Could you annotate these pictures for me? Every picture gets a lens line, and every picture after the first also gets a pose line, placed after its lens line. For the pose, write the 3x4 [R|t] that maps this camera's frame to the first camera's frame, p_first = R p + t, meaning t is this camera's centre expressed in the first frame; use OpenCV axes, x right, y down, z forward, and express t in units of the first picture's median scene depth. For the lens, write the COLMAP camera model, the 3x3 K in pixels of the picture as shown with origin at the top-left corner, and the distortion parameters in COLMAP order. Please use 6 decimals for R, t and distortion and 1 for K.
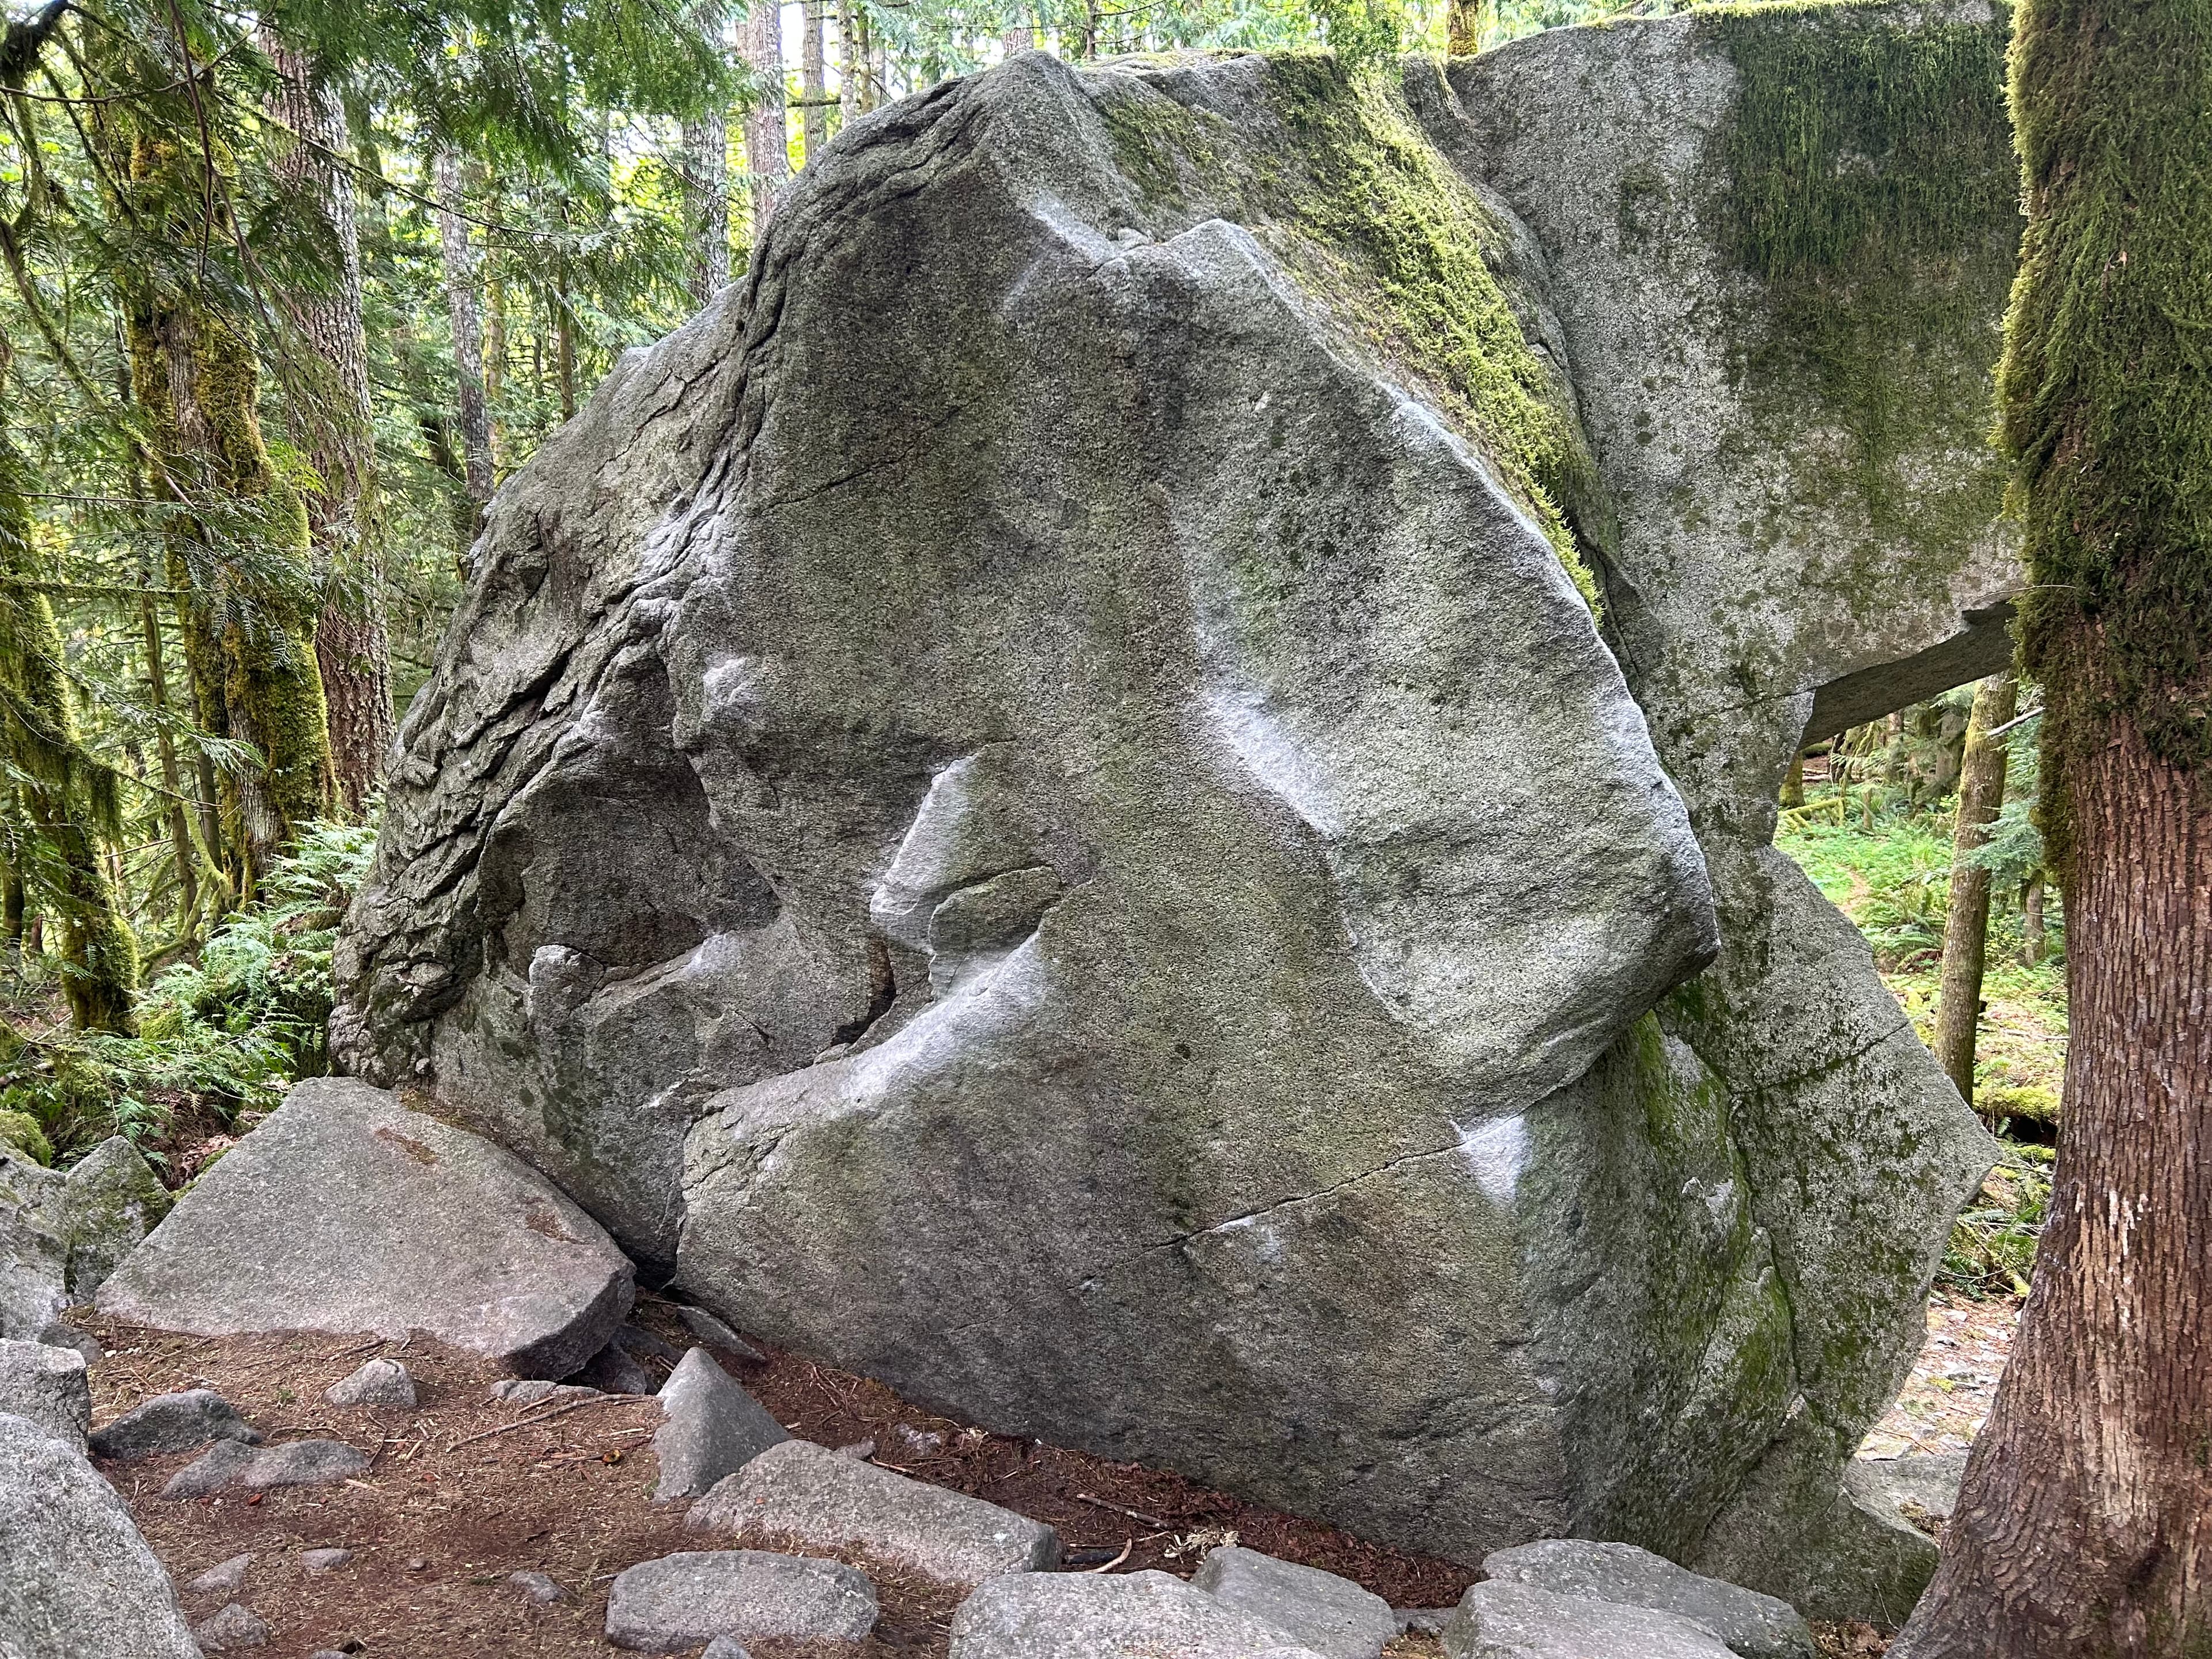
lens RADIAL K [[1676.3, 0, 1106.0], [0, 1676.3, 829.5], [0, 0, 1]] dist [0.148887, -0.433726]
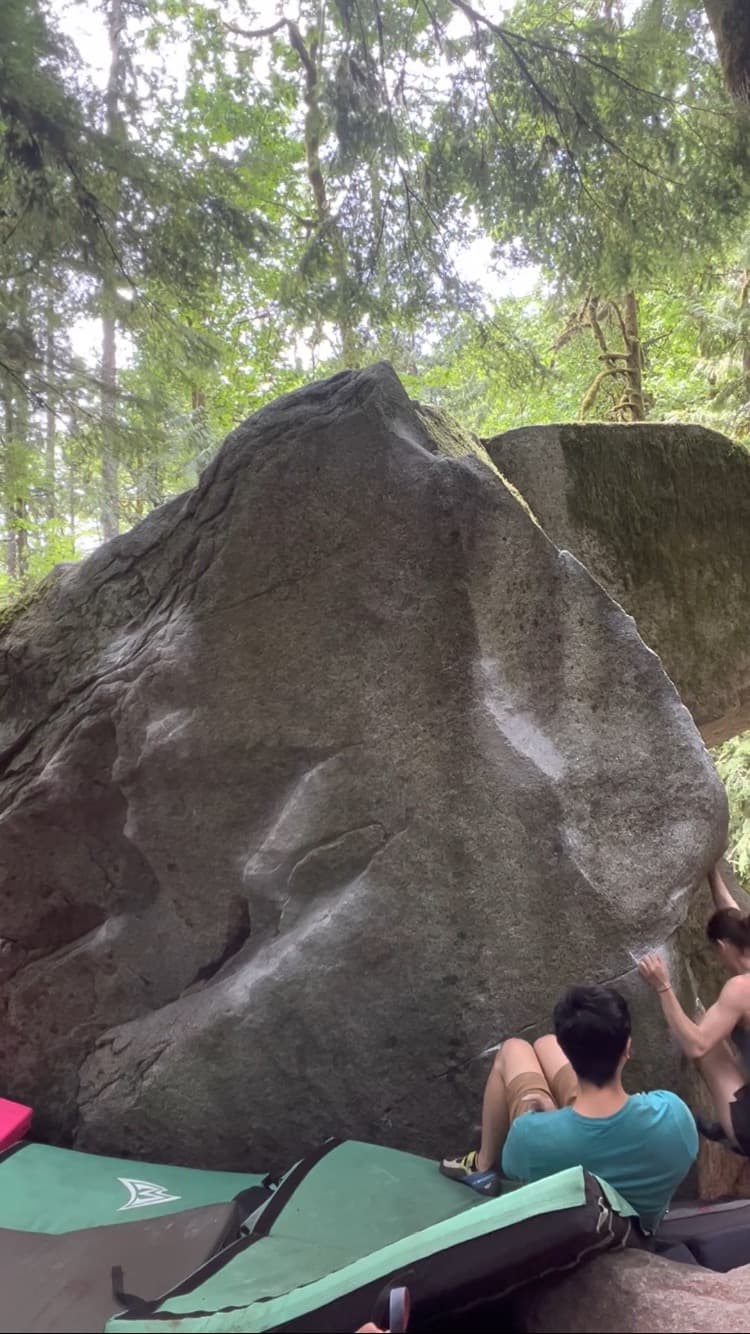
lens RADIAL K [[882.4, 0, 375.0], [0, 882.4, 667.0], [0, 0, 1]] dist [-0.002533, -0.002143]
pose [[0.960764, -0.021670, 0.276519, -0.267829], [0.100449, 0.956454, -0.274054, 0.109277], [-0.258539, 0.291077, 0.921103, 0.158102]]
